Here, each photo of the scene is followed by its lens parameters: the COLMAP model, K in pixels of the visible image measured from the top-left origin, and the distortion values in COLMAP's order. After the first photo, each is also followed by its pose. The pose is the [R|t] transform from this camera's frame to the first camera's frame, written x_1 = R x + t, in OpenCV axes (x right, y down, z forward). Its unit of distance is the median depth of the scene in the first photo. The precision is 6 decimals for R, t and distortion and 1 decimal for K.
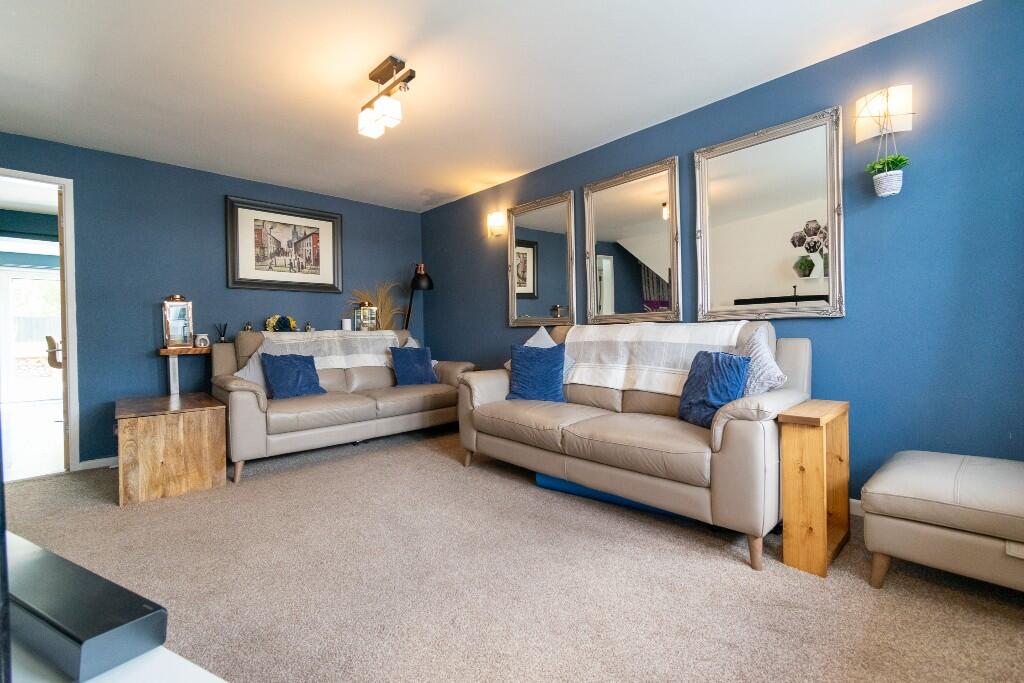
lens RADIAL K [[449.8, 0, 513.6], [0, 449.8, 337.3], [0, 0, 1]] dist [0.001118, -0.000294]
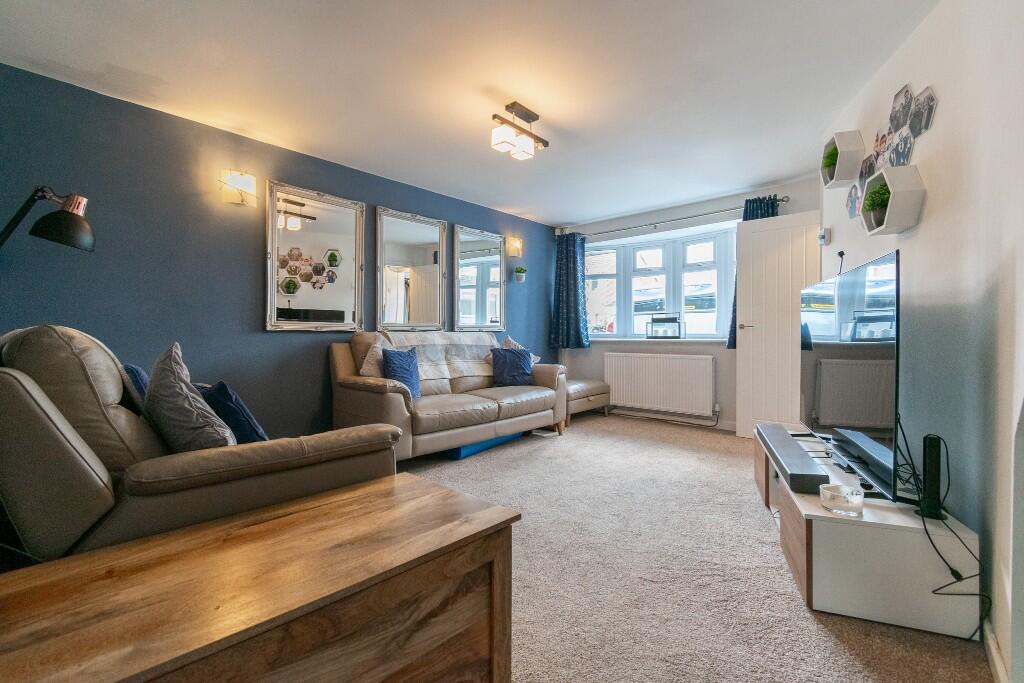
lens RADIAL K [[449.8, 0, 513.6], [0, 449.8, 337.3], [0, 0, 1]] dist [0.001118, -0.000294]
pose [[-0.086072, 0.006969, 0.996265, -1.223882], [0.010482, 0.999927, -0.006089, -0.001987], [-0.996234, 0.009919, -0.086138, 0.957945]]
